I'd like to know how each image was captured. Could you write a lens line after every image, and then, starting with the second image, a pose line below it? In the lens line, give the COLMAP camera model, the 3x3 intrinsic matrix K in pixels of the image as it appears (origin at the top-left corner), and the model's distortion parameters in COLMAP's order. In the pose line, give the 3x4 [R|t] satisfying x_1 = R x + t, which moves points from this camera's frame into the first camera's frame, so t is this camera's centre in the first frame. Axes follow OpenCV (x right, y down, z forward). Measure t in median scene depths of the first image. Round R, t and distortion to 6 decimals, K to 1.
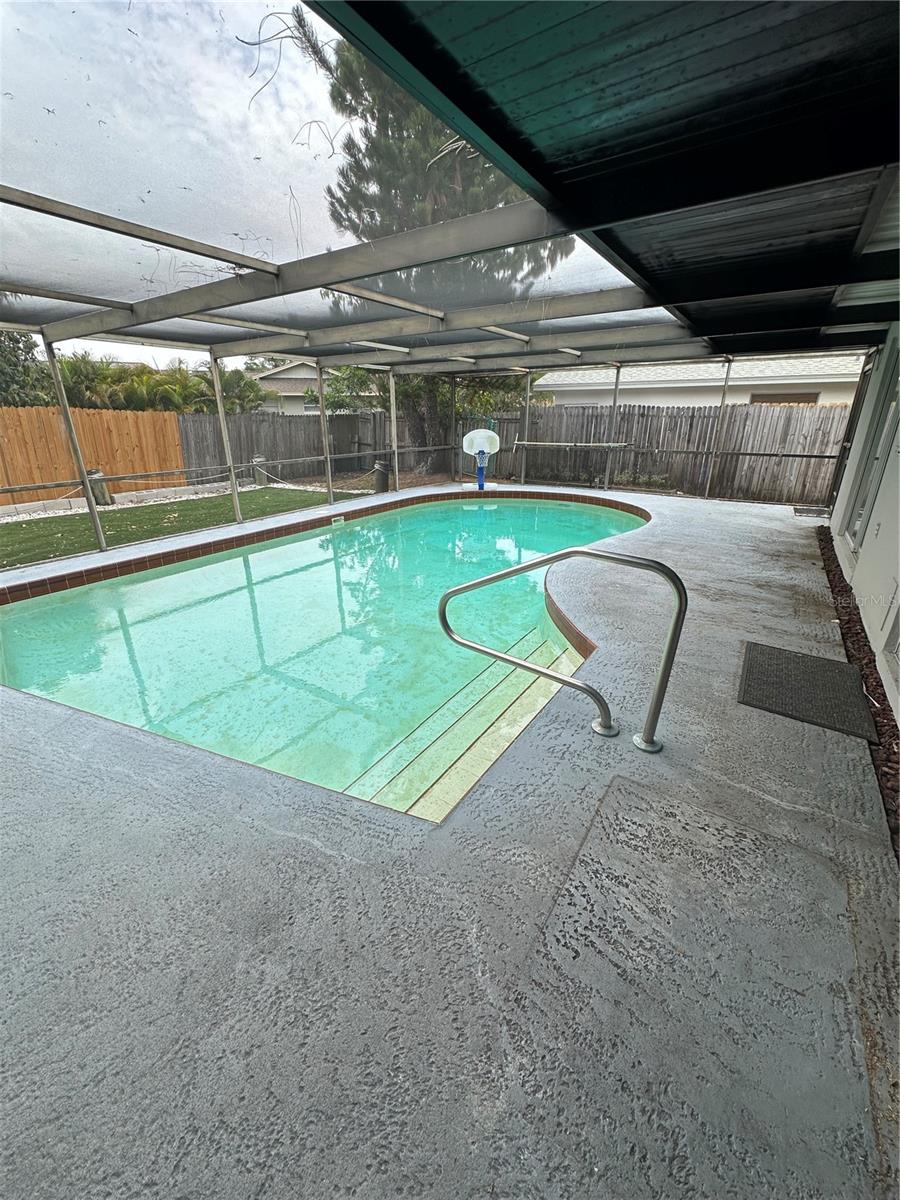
lens RADIAL K [[482.5, 0, 450.0], [0, 482.5, 600.0], [0, 0, 1]] dist [-0.016083, 0.000037]
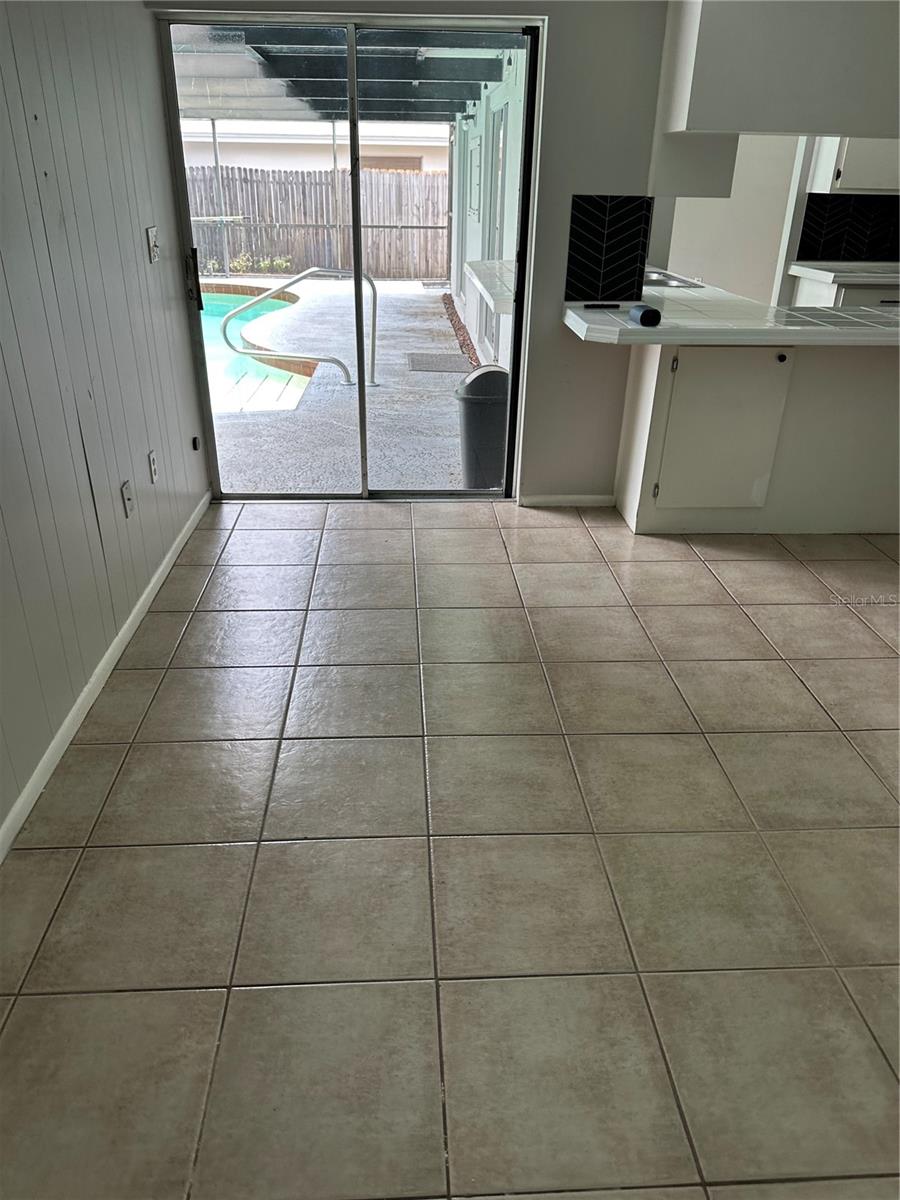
lens RADIAL K [[857.7, 0, 450.0], [0, 857.7, 600.0], [0, 0, 1]] dist [0.069061, -0.057193]
pose [[0.802479, -0.248722, 0.542370, -0.342803], [0.197670, 0.968466, 0.151655, 0.169566], [-0.562987, -0.014489, 0.826339, -0.485118]]
